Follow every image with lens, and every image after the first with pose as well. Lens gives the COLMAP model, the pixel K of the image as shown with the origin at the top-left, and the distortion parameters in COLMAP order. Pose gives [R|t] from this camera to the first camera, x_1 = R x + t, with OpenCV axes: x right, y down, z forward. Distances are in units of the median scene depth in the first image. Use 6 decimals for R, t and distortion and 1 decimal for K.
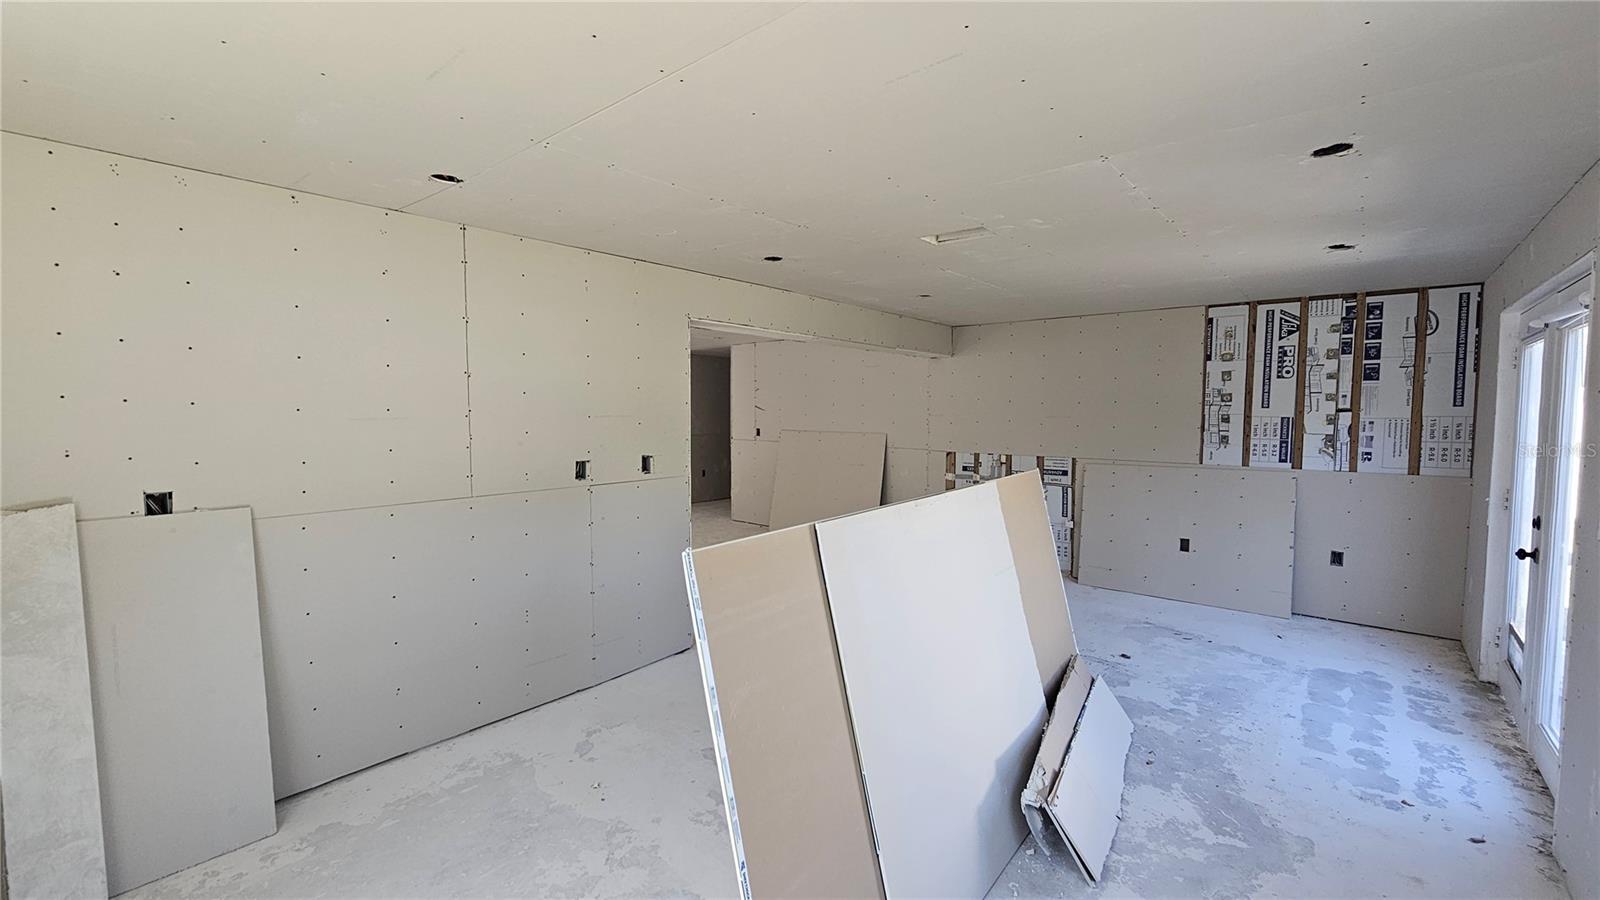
lens RADIAL K [[657.2, 0, 790.7], [0, 657.2, 446.4], [0, 0, 1]] dist [-0.002534, 0.001249]
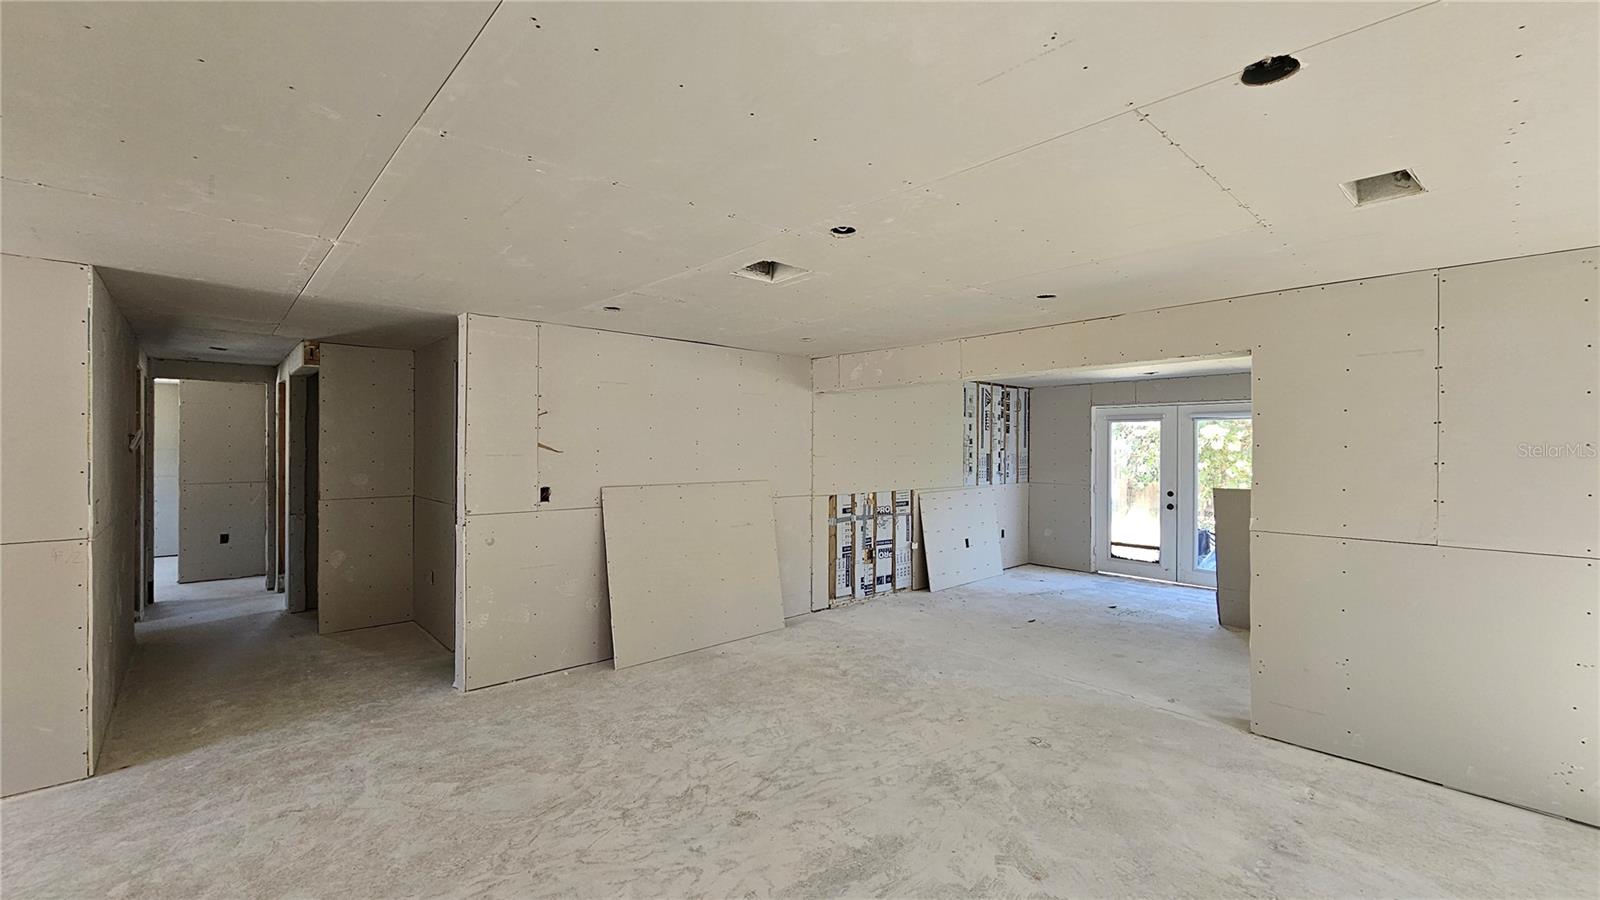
lens RADIAL K [[657.2, 0, 800.5], [0, 657.2, 447.3], [0, 0, 1]] dist [-0.002534, 0.001249]
pose [[0.115015, 0.002191, 0.993361, -0.935989], [0.057908, 0.998282, -0.008906, -0.072921], [-0.991675, 0.058548, 0.114690, 1.273813]]
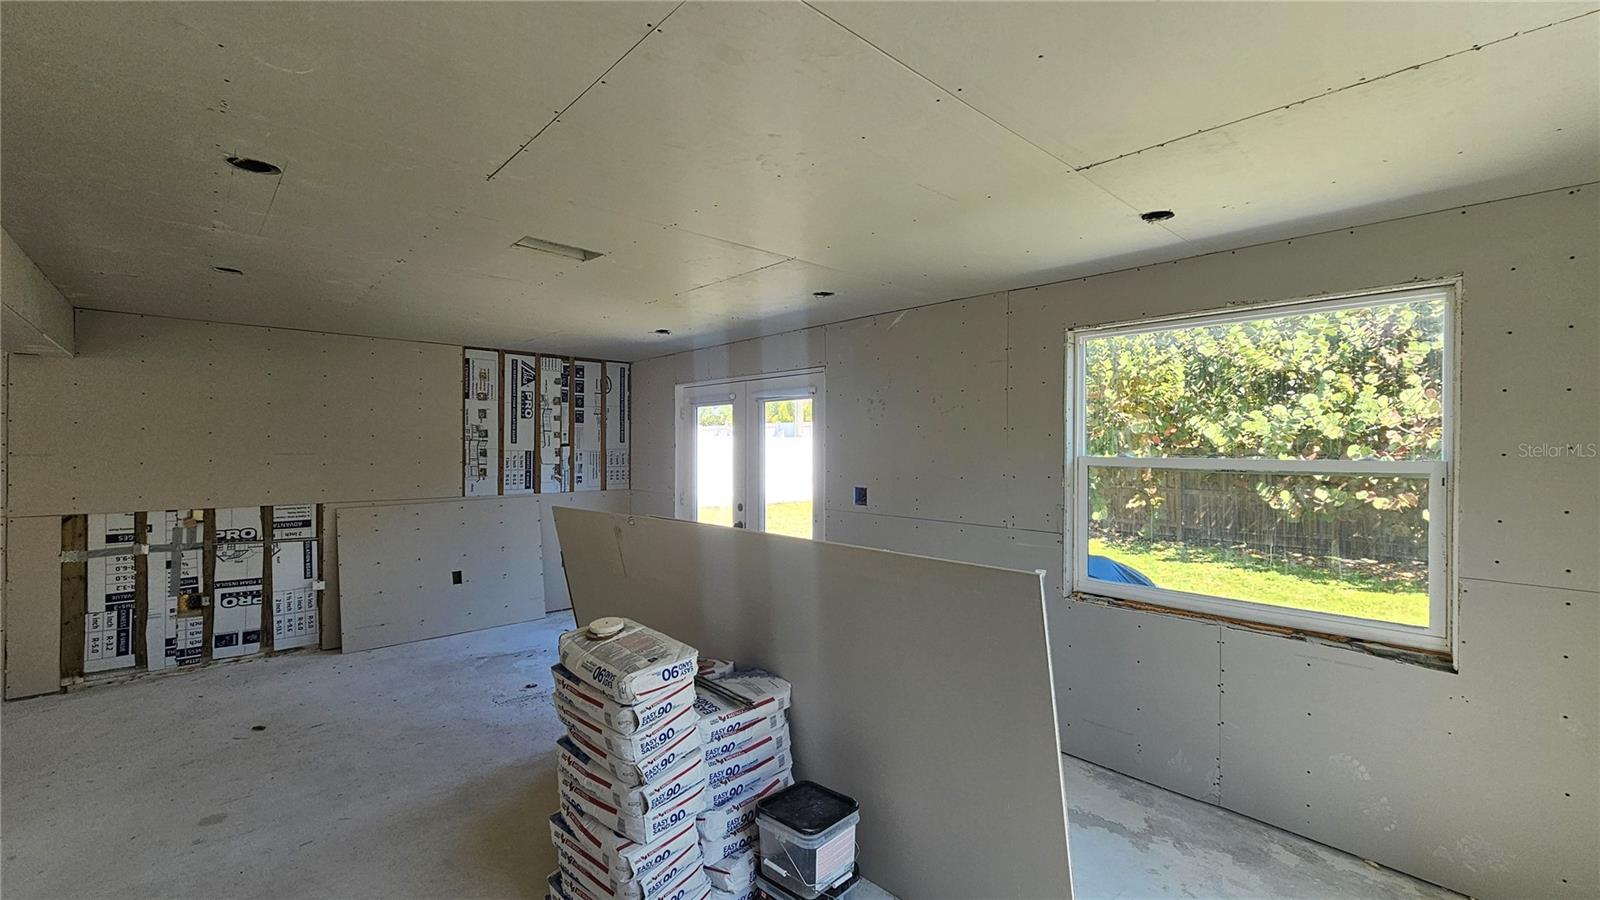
lens RADIAL K [[657.2, 0, 801.9], [0, 657.2, 448.8], [0, 0, 1]] dist [-0.002534, 0.001249]
pose [[0.116167, -0.001566, 0.993229, -0.372363], [0.059991, 0.998184, -0.005443, -0.012119], [-0.991416, 0.060217, 0.116050, 0.368503]]
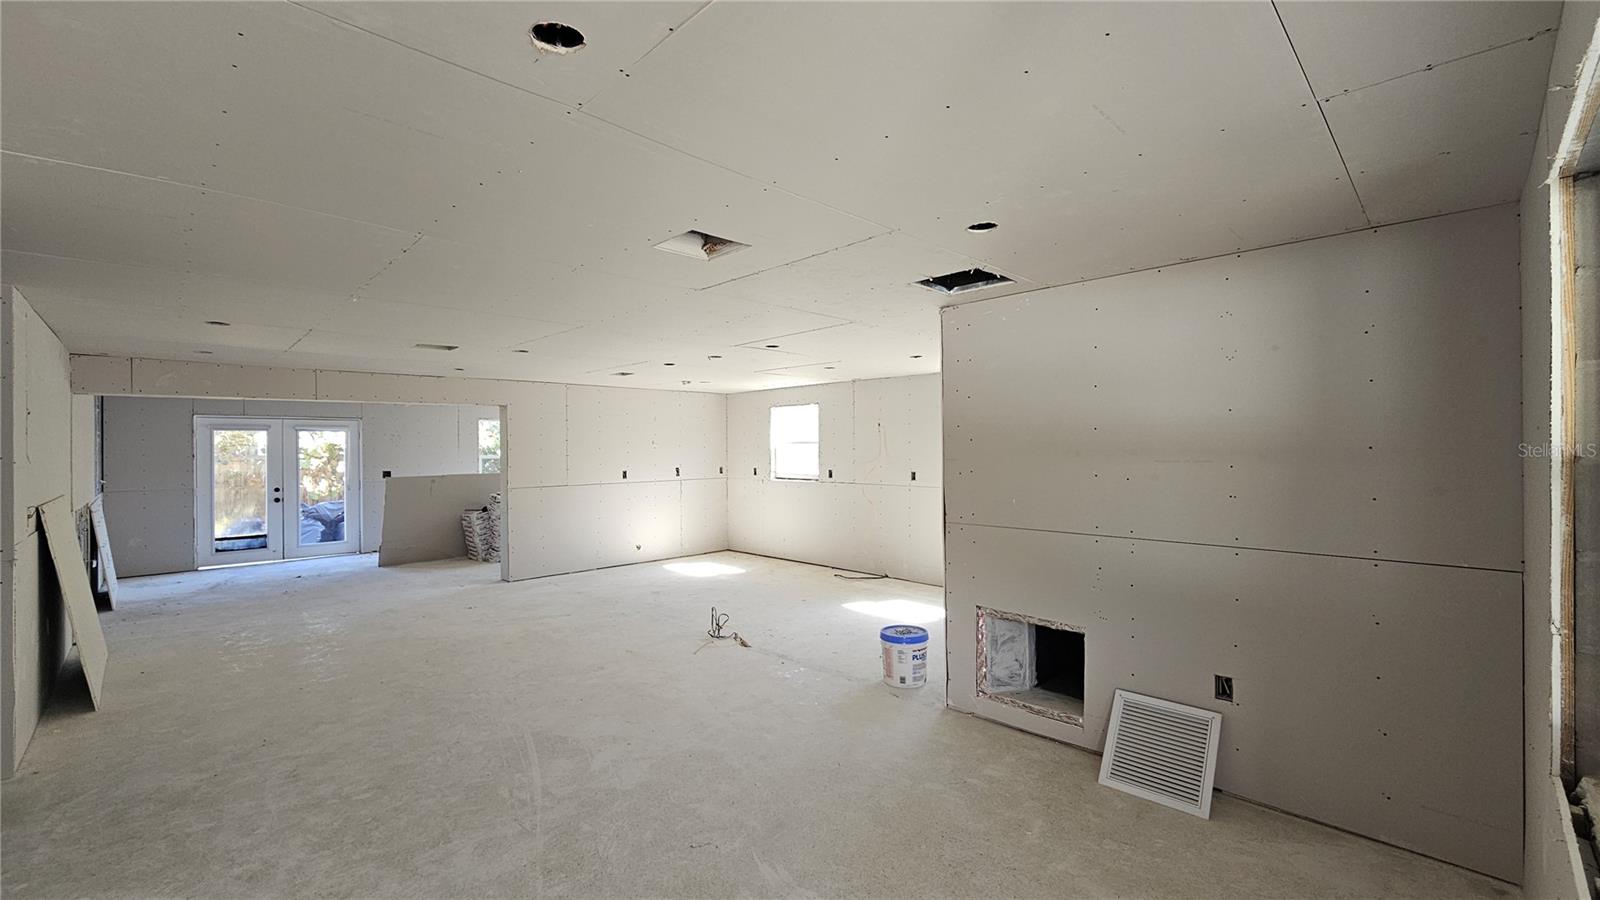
lens RADIAL K [[657.2, 0, 793.4], [0, 657.2, 442.6], [0, 0, 1]] dist [-0.002534, 0.001249]
pose [[-0.996107, 0.011632, 0.087381, -0.984846], [0.016538, 0.998315, 0.055626, -0.147415], [-0.086587, 0.056855, -0.994621, 2.368497]]
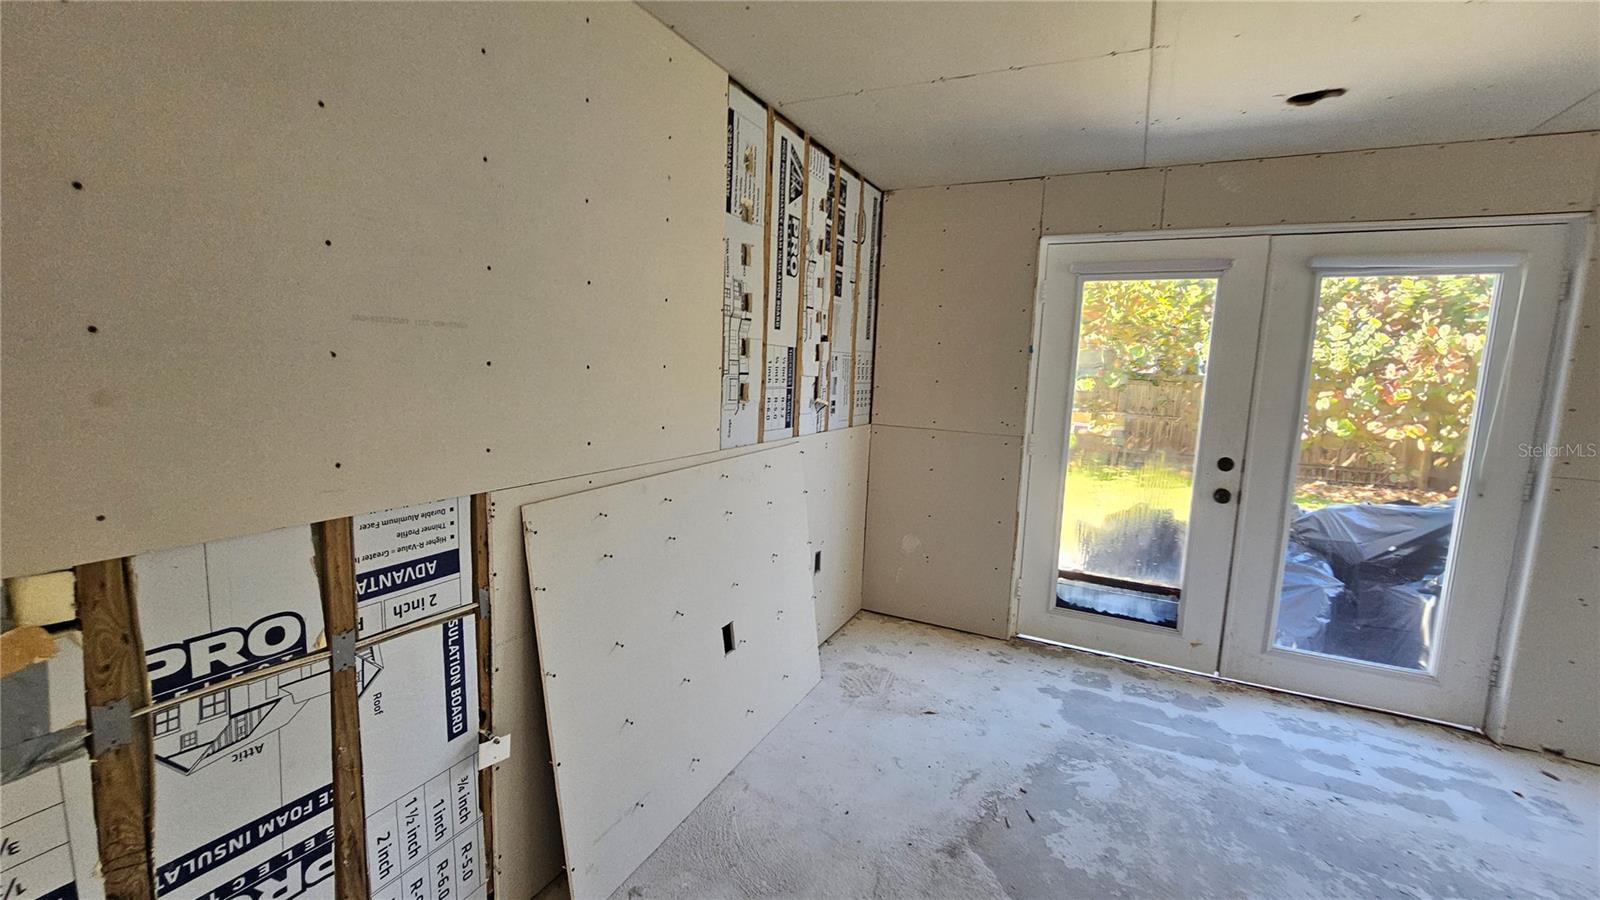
lens RADIAL K [[657.2, 0, 799.1], [0, 657.2, 447.4], [0, 0, 1]] dist [-0.002534, 0.001249]
pose [[-0.248446, -0.128605, 0.960071, 0.199753], [0.022368, 0.990121, 0.138419, -0.037518], [-0.968388, 0.055865, -0.243115, 1.132952]]
